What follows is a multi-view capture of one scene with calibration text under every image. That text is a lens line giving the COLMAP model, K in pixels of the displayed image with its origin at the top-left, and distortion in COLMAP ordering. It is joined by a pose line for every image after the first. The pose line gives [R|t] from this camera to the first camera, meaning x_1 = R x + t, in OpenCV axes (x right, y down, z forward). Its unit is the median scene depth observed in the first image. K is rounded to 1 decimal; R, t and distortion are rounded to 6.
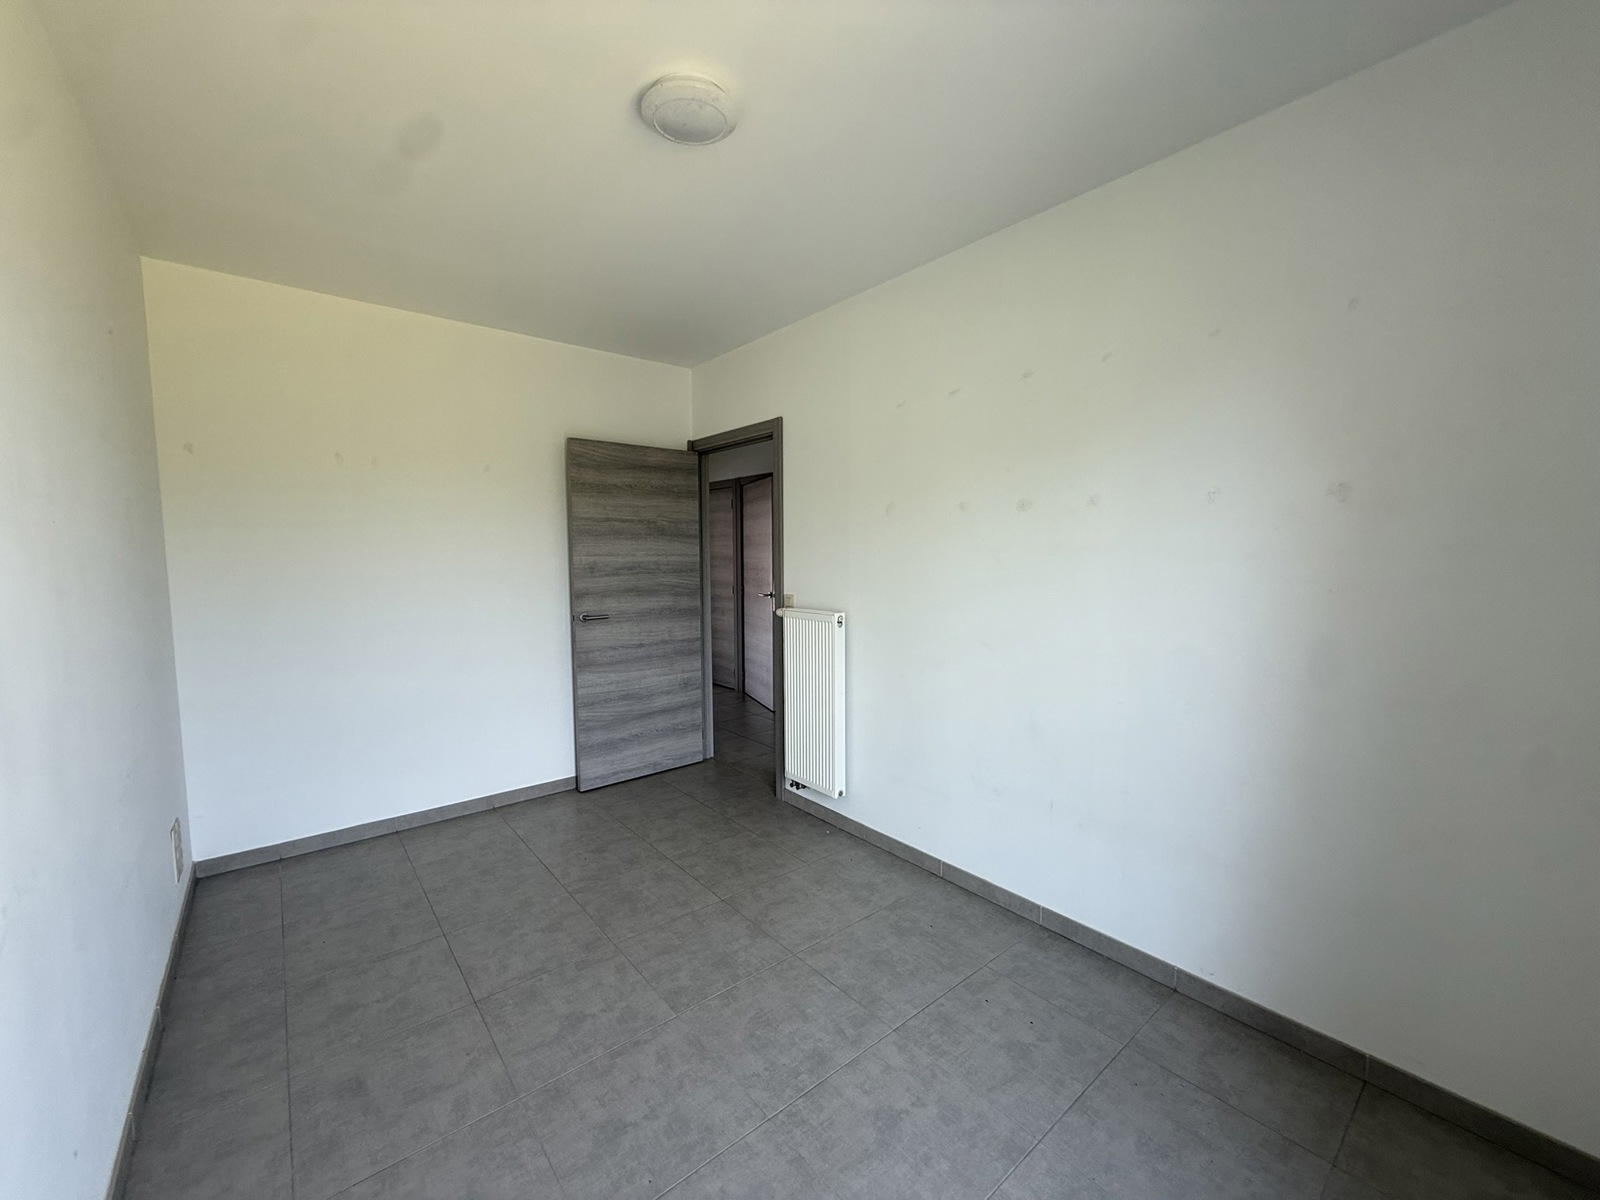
lens RADIAL K [[636.3, 0, 791.2], [0, 636.3, 601.6], [0, 0, 1]] dist [-0.000205, 0.000241]
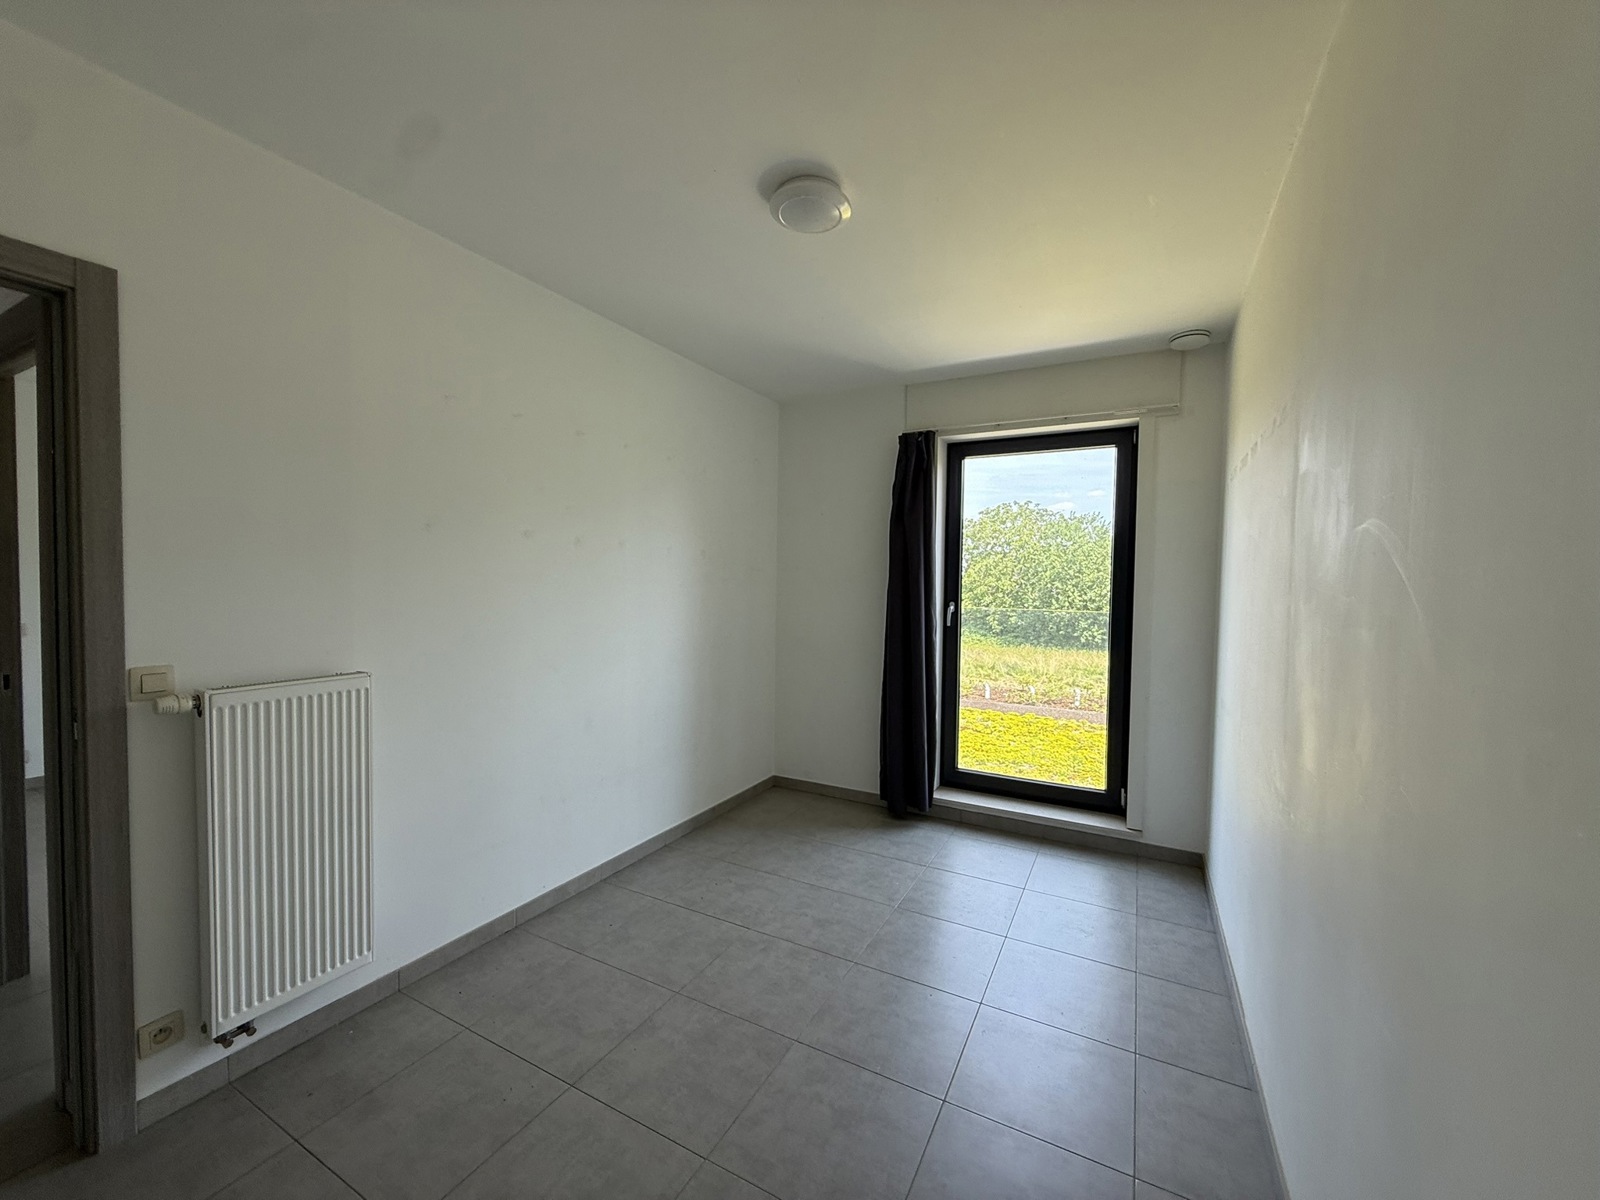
lens RADIAL K [[636.3, 0, 799.3], [0, 636.3, 597.4], [0, 0, 1]] dist [-0.000205, 0.000241]
pose [[-0.379234, -0.026531, 0.924920, -0.575166], [0.061644, 0.996644, 0.053864, -0.054623], [-0.923245, 0.077443, -0.376326, 0.693159]]
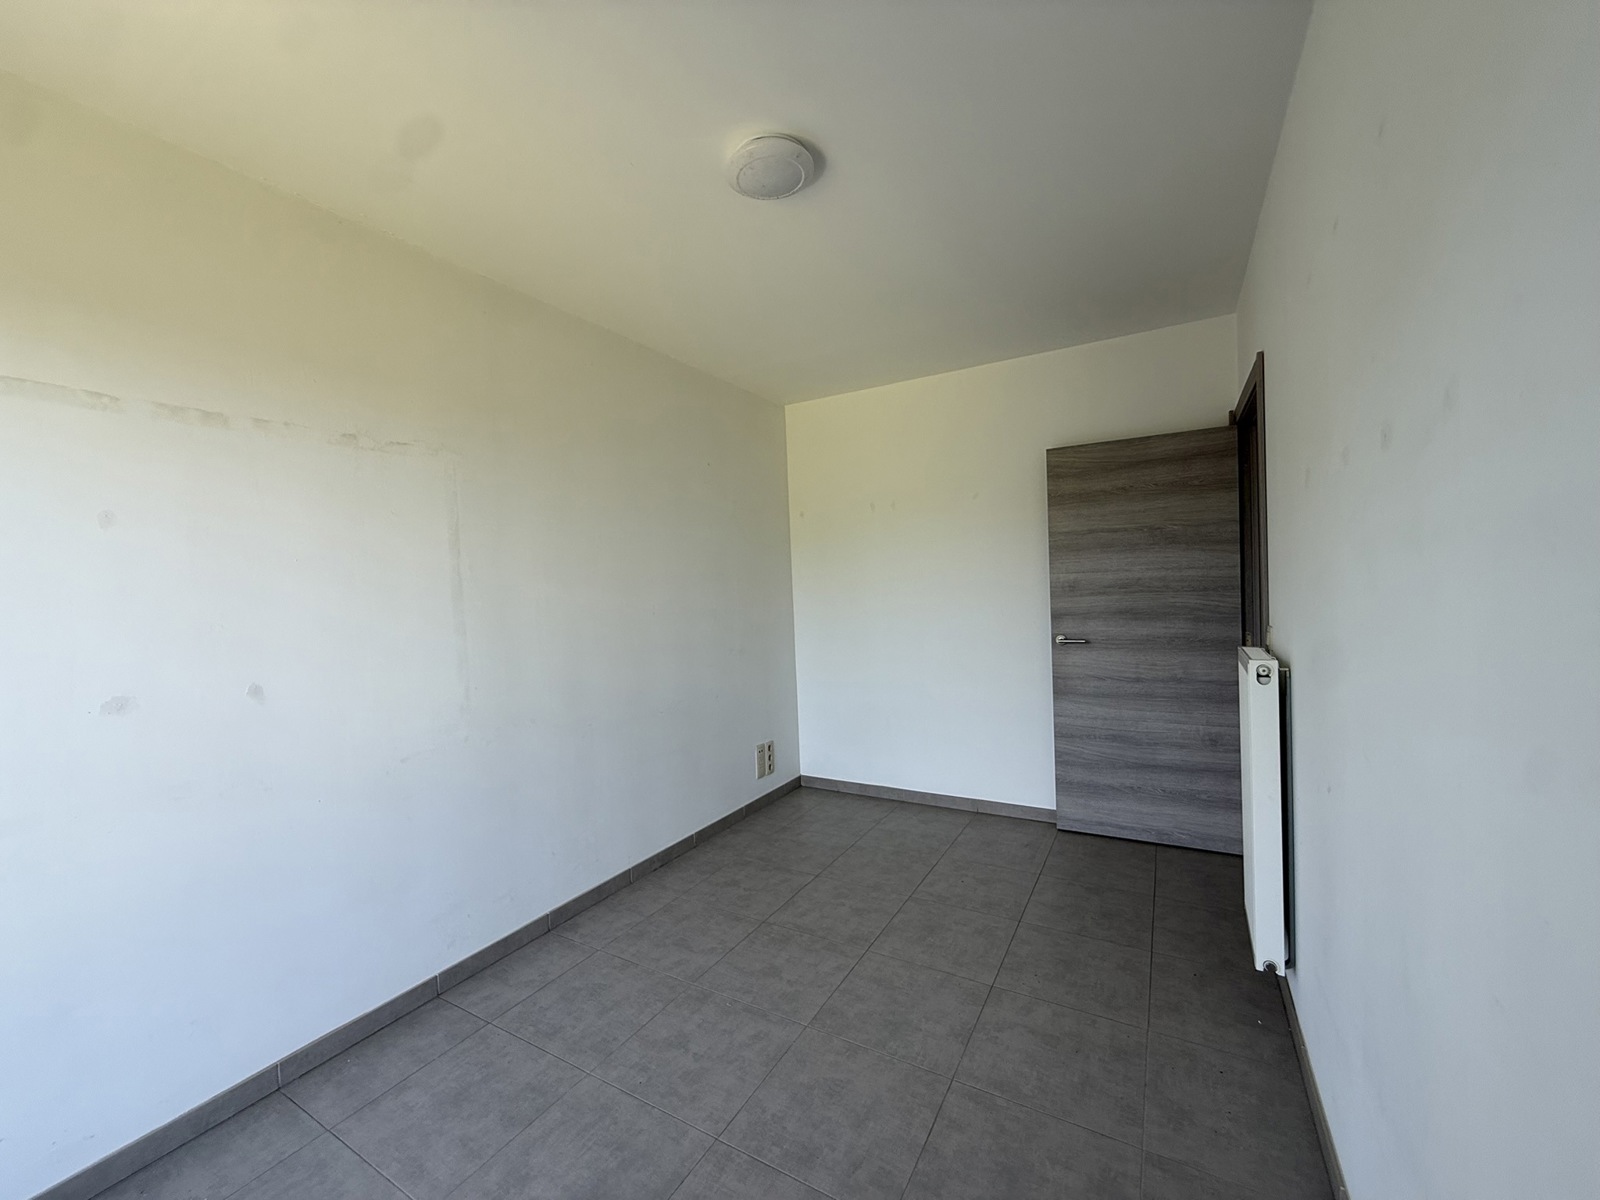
lens RADIAL K [[636.3, 0, 797.7], [0, 636.3, 601.6], [0, 0, 1]] dist [-0.000205, 0.000241]
pose [[0.347033, 0.014484, -0.937741, 0.403442], [-0.037271, 0.999304, 0.001642, -0.018029], [0.937112, 0.034380, 0.347331, 0.317936]]
